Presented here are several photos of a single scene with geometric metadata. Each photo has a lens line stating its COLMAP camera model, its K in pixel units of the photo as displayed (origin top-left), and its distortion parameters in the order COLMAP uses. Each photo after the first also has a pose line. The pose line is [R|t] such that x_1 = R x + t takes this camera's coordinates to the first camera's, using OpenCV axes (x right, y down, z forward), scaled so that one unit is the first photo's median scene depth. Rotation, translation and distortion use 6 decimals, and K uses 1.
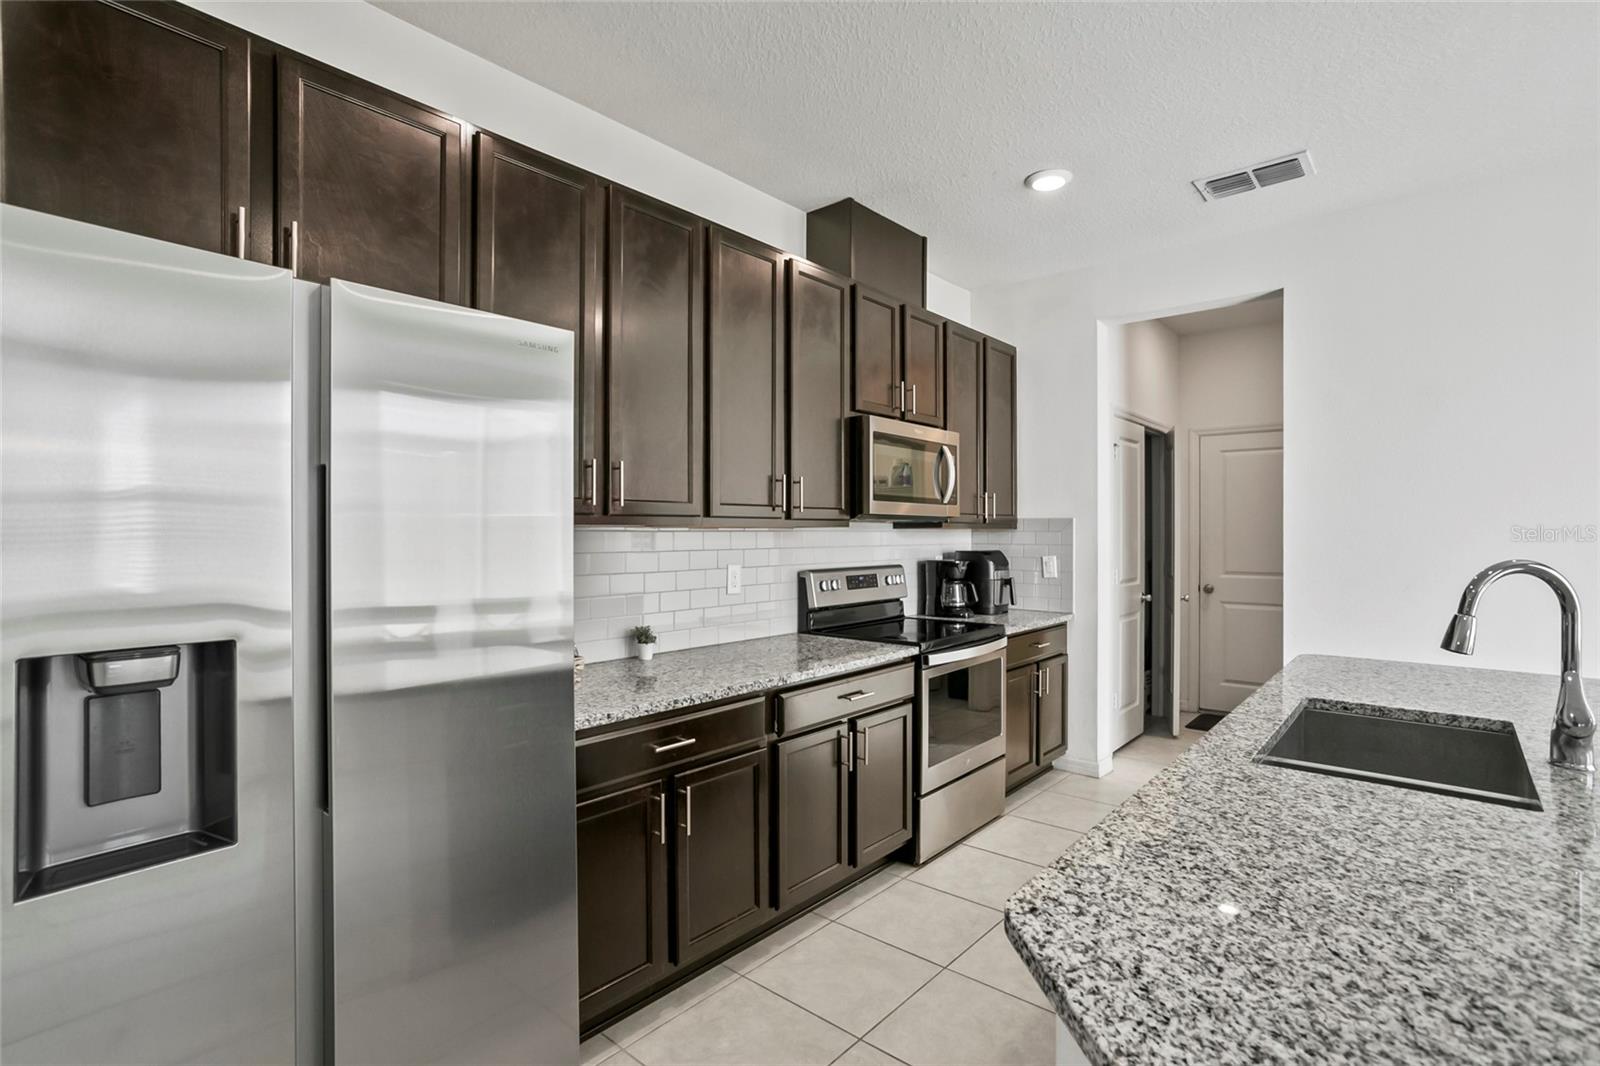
lens RADIAL K [[761.2, 0, 803.2], [0, 761.2, 524.8], [0, 0, 1]] dist [-0.015884, 0.009874]
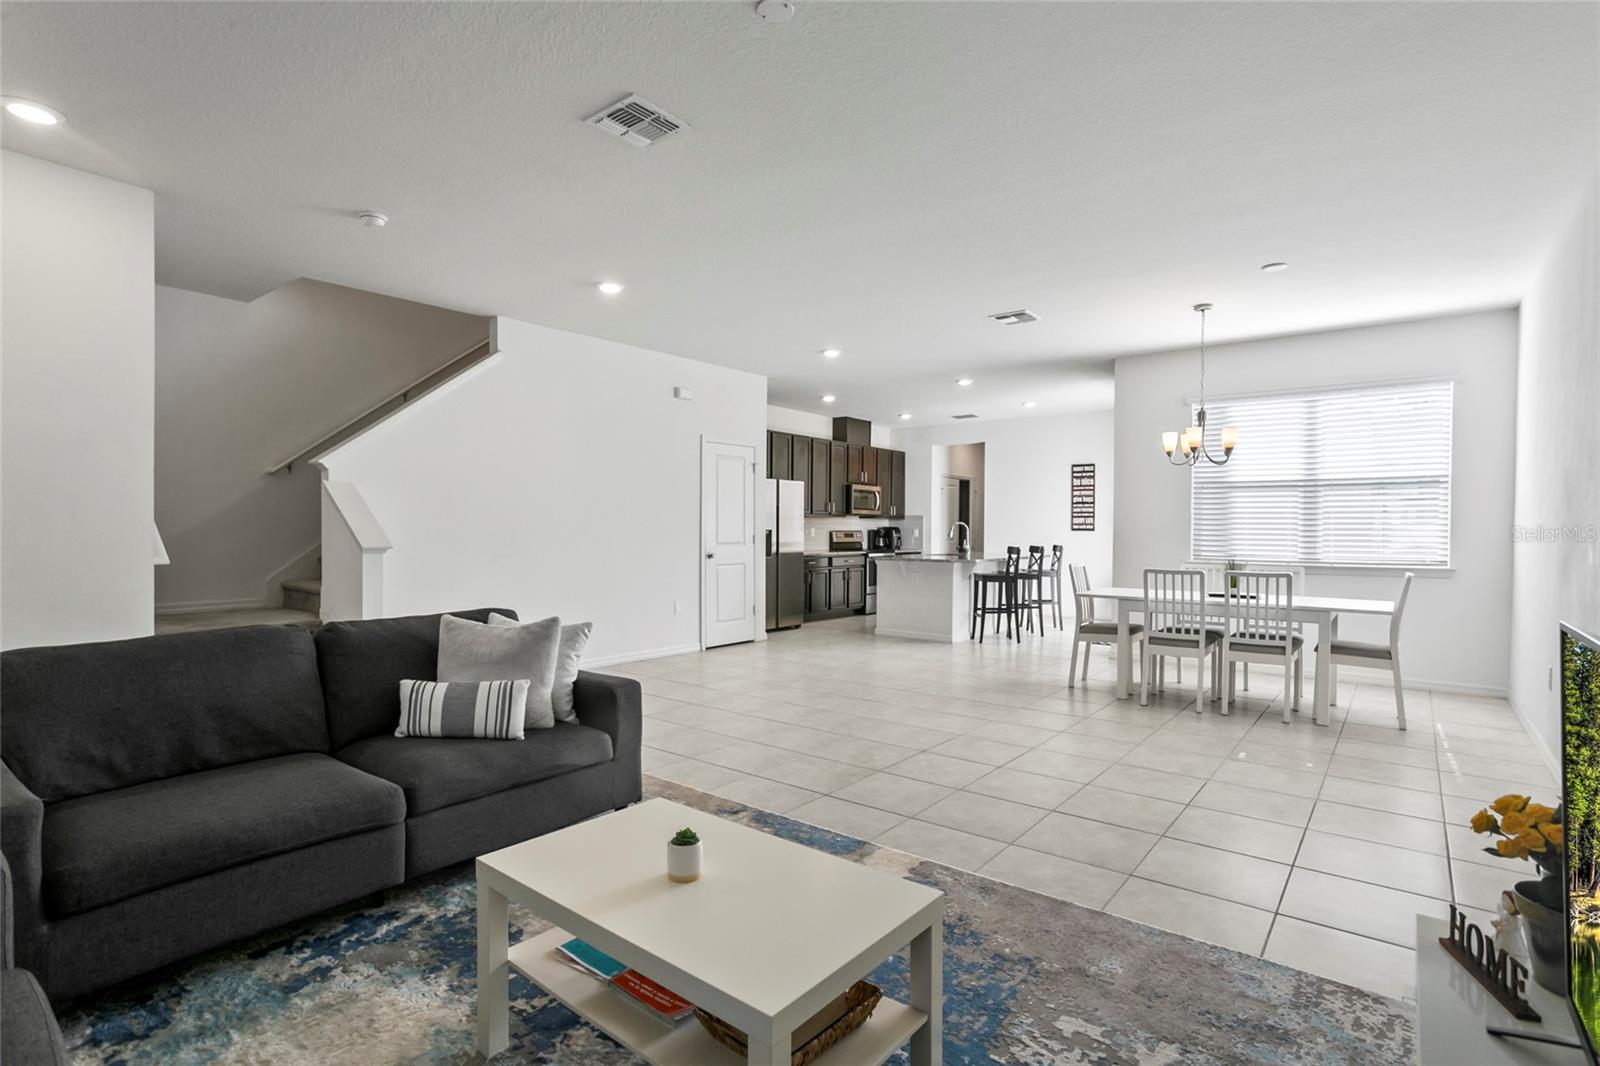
lens RADIAL K [[761.2, 0, 796.7], [0, 761.2, 530.0], [0, 0, 1]] dist [-0.015884, 0.009874]
pose [[0.999490, 0.008538, 0.030779, -0.232501], [-0.008886, 0.999898, 0.011193, 0.020878], [-0.030680, -0.011461, 0.999464, -2.104776]]
